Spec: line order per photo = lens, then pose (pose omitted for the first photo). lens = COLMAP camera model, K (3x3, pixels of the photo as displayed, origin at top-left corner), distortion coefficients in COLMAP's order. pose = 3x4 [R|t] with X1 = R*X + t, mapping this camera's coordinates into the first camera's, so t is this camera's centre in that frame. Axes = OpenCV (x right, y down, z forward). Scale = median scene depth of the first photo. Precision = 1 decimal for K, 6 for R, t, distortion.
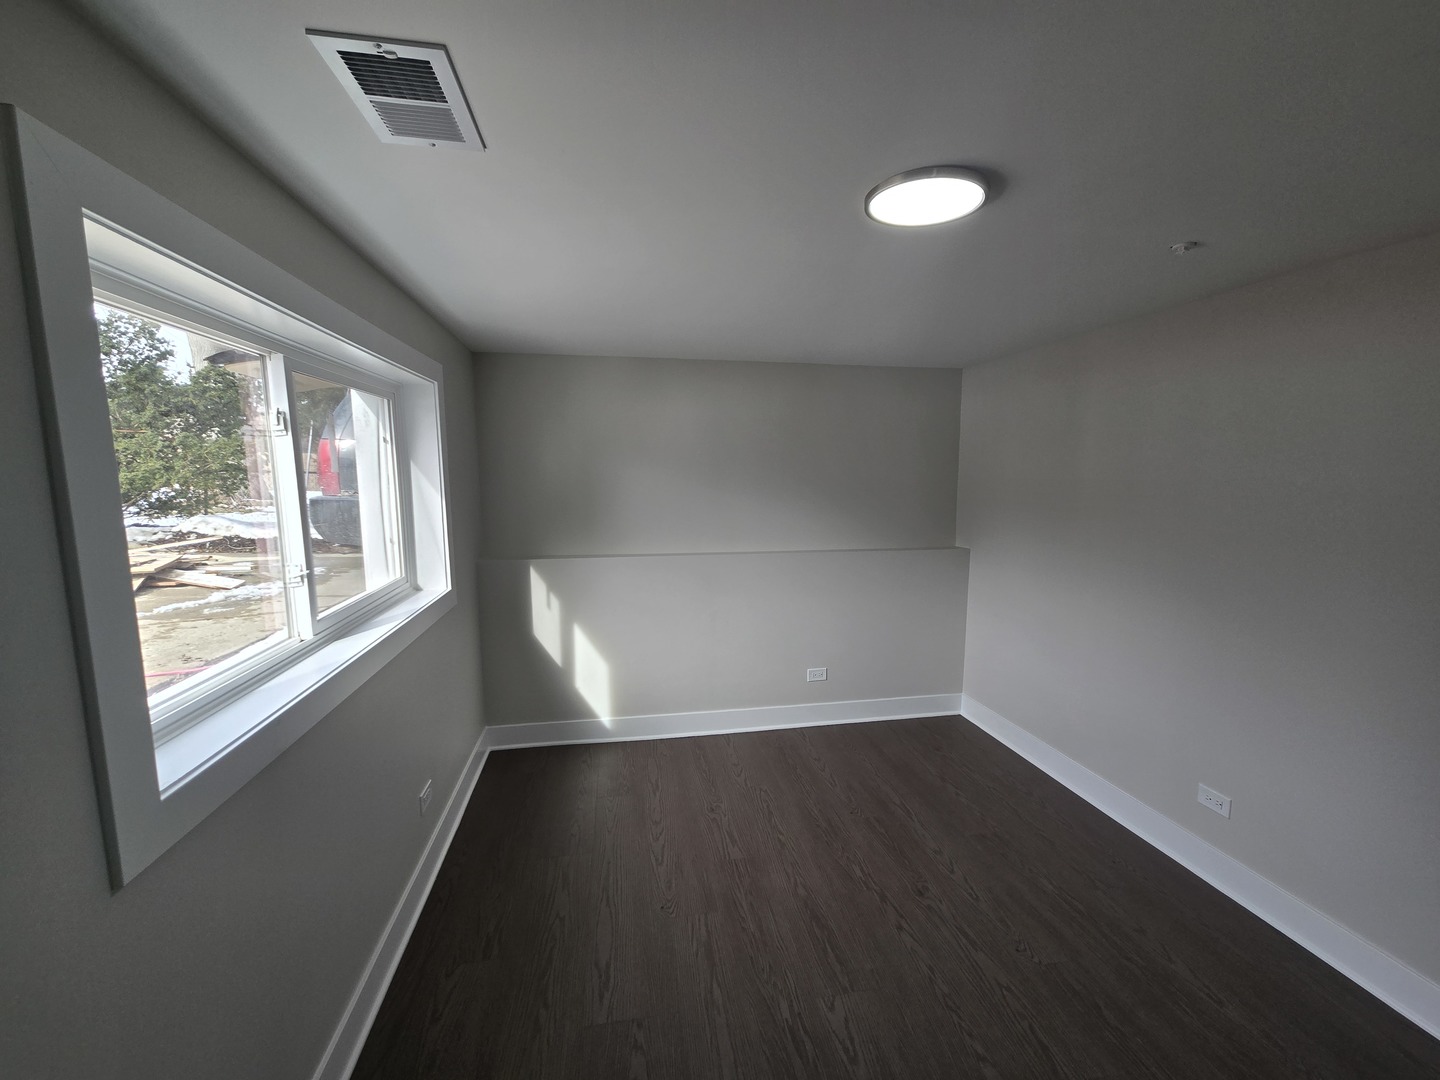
lens RADIAL K [[586.6, 0, 725.4], [0, 586.6, 545.4], [0, 0, 1]] dist [0.001366, -0.000240]
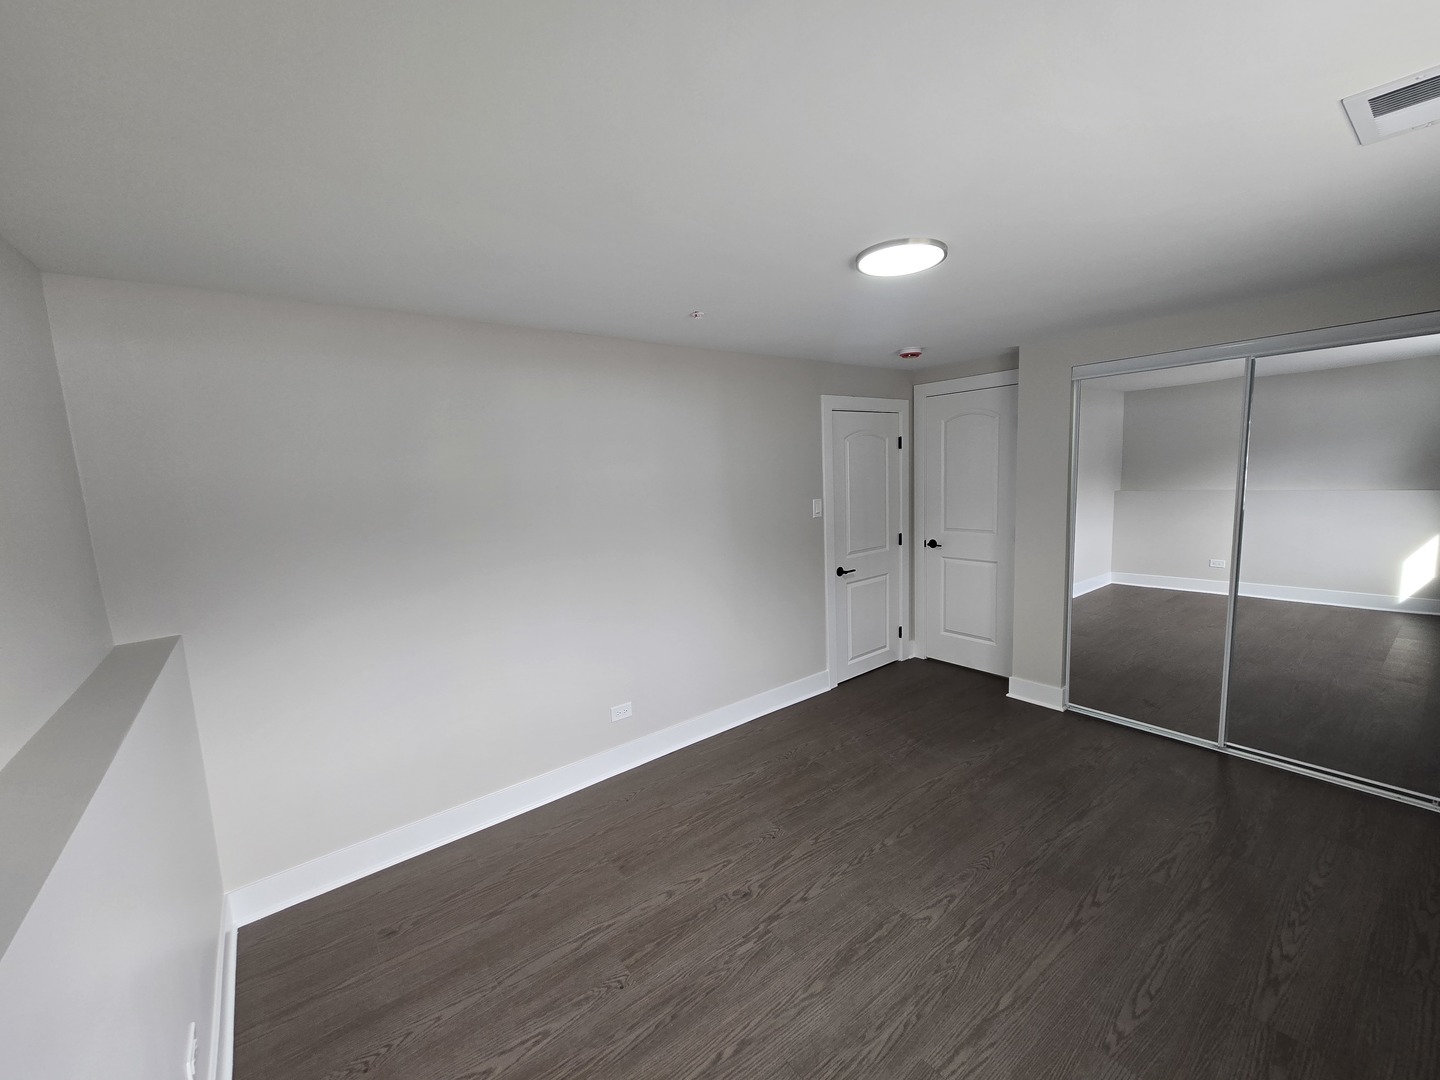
lens RADIAL K [[586.6, 0, 725.4], [0, 586.6, 545.4], [0, 0, 1]] dist [0.001366, -0.000240]
pose [[-0.462072, -0.093954, 0.881851, -0.493092], [0.154152, 0.970726, 0.184196, -0.172428], [-0.873342, 0.221051, -0.434062, 1.412818]]
